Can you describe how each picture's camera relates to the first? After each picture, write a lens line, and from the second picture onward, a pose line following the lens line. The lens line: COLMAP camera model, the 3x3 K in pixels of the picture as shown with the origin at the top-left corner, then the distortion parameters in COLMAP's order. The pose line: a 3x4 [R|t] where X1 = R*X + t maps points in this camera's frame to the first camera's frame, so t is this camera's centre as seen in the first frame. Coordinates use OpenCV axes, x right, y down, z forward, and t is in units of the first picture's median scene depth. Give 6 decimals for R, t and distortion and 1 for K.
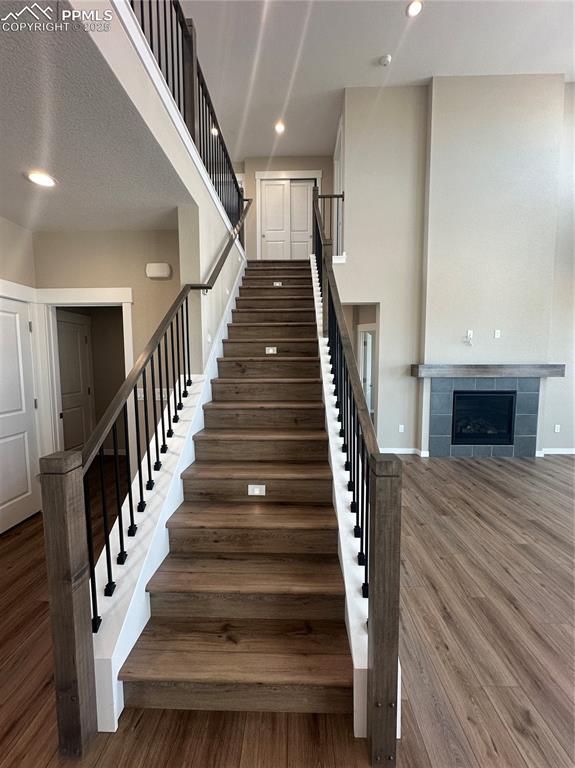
lens RADIAL K [[305.6, 0, 287.7], [0, 305.6, 383.1], [0, 0, 1]] dist [-0.000162, 0.000117]
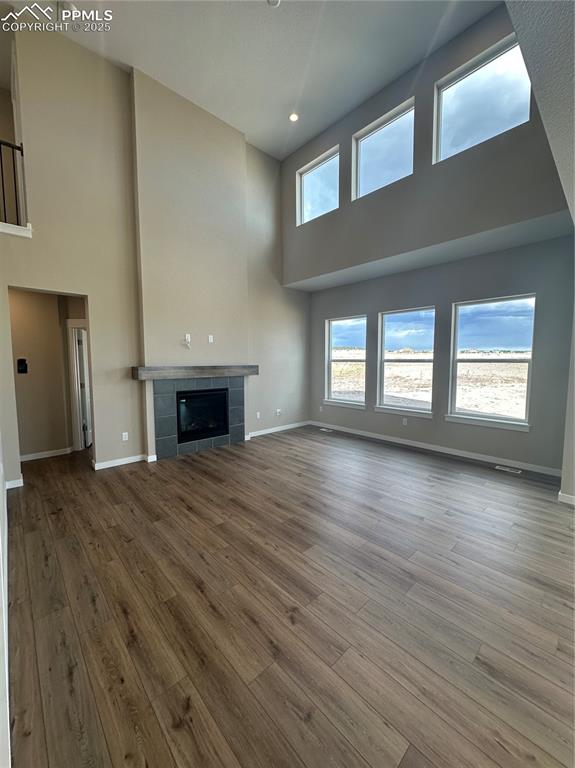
lens RADIAL K [[305.6, 0, 288.1], [0, 305.6, 383.1], [0, 0, 1]] dist [-0.000162, 0.000117]
pose [[0.718192, -0.051031, 0.693971, 0.101543], [0.051831, 0.998460, 0.019782, -0.004834], [-0.693912, 0.021762, 0.719731, -0.006784]]
